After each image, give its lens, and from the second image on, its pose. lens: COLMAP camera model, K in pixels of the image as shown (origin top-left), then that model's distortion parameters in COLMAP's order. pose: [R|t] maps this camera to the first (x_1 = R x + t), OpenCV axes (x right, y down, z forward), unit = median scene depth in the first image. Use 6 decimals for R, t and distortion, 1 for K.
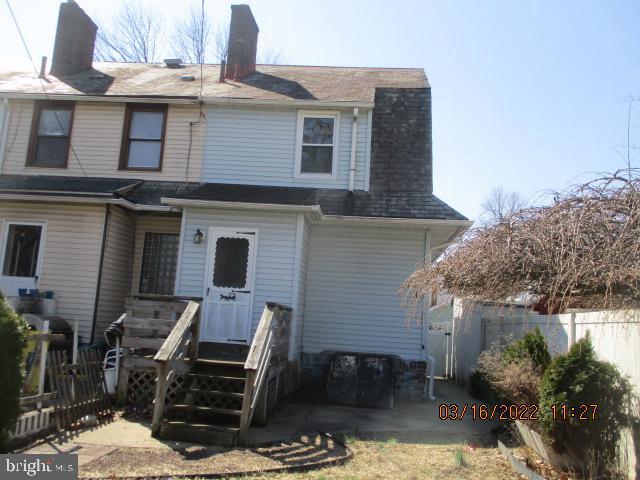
lens RADIAL K [[603.5, 0, 319.9], [0, 603.5, 239.1], [0, 0, 1]] dist [-0.028183, 0.000000]
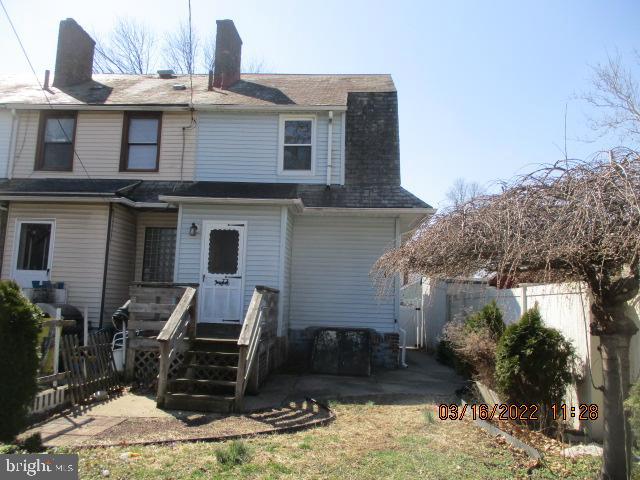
lens RADIAL K [[537.2, 0, 320.2], [0, 537.2, 240.8], [0, 0, 1]] dist [-0.017303, 0.000569]
pose [[0.999118, -0.029179, 0.030198, 0.003968], [0.028474, 0.999318, 0.023513, 0.000137], [-0.030863, -0.022633, 0.999267, -0.007264]]
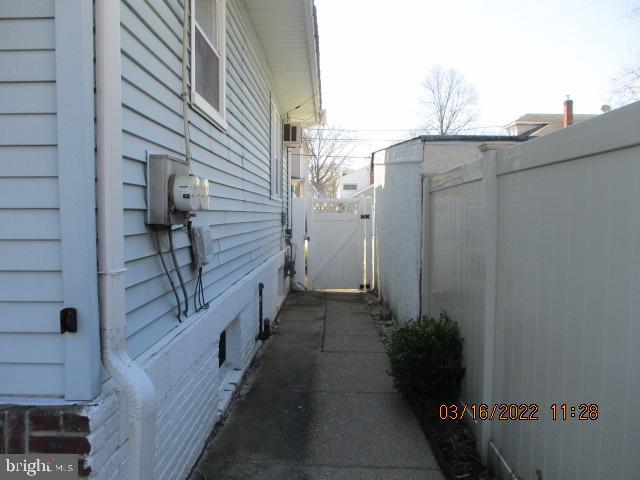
lens RADIAL K [[537.2, 0, 319.4], [0, 537.2, 239.9], [0, 0, 1]] dist [-0.017303, 0.000569]
pose [[0.995562, -0.066086, 0.066999, 0.322900], [0.051946, 0.979562, 0.194317, 0.187162], [-0.078471, -0.189974, 0.978648, 1.201260]]
